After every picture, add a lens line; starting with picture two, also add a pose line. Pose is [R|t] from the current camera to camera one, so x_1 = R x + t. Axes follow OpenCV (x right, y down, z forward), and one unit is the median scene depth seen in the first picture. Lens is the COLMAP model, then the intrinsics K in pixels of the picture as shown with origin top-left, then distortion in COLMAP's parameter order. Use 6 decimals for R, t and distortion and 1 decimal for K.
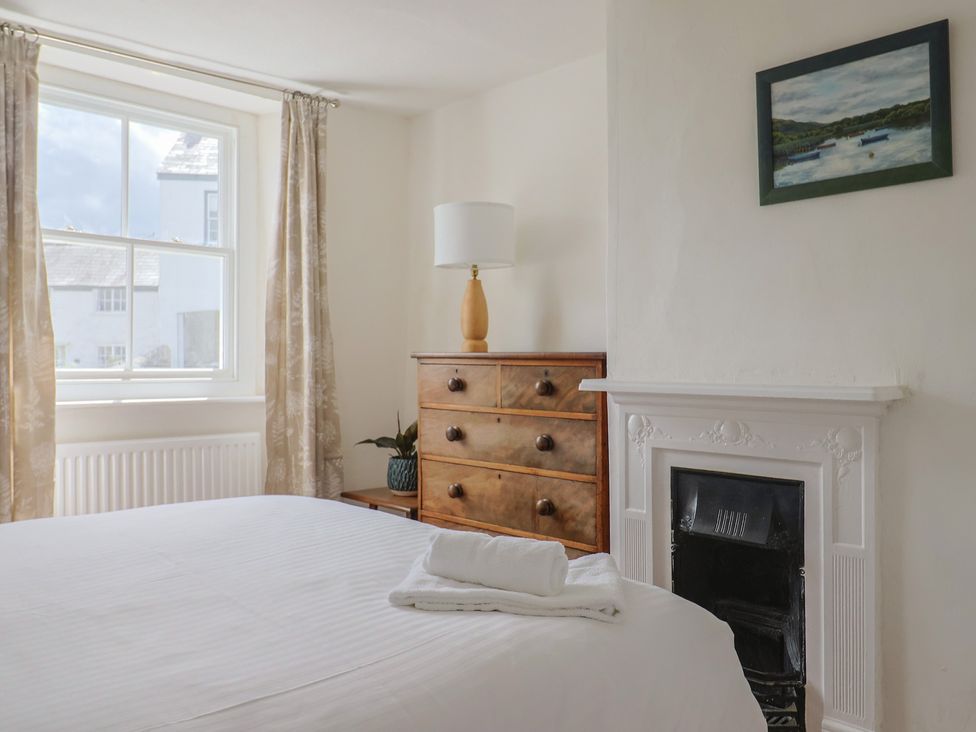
lens RADIAL K [[744.7, 0, 504.3], [0, 744.7, 356.8], [0, 0, 1]] dist [-0.000439, 0.001046]
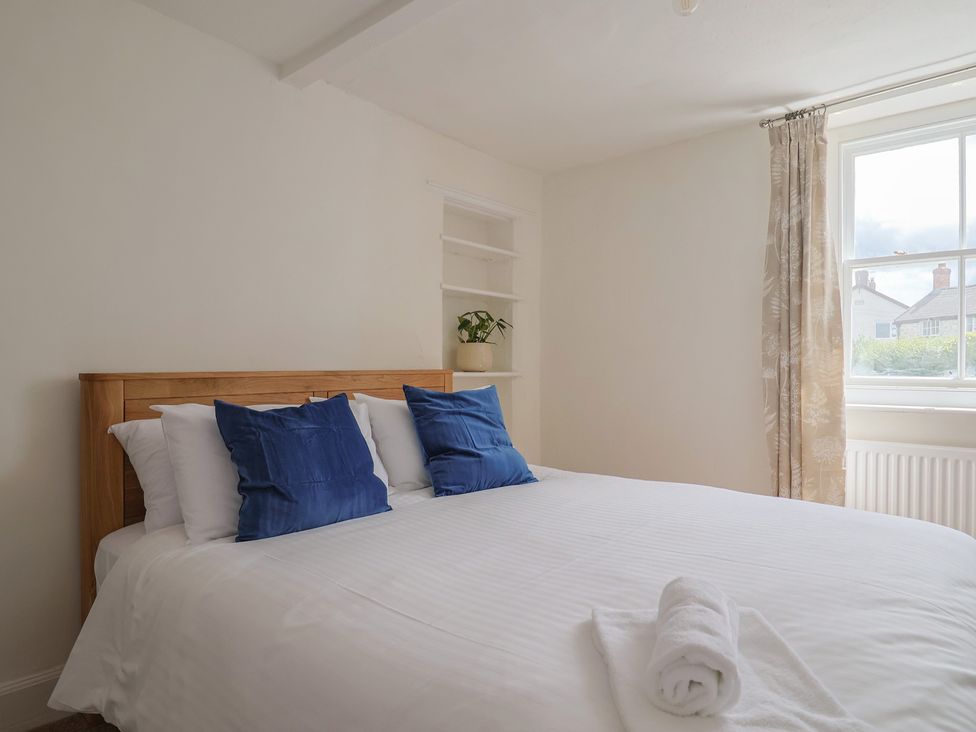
lens RADIAL K [[574.3, 0, 488.0], [0, 574.3, 366.0], [0, 0, 1]] dist [-0.031818, -0.001190]
pose [[0.109551, -0.002309, -0.993978, 0.246954], [0.001334, 0.999997, -0.002176, 0.000989], [0.993980, -0.001087, 0.109554, 0.336357]]
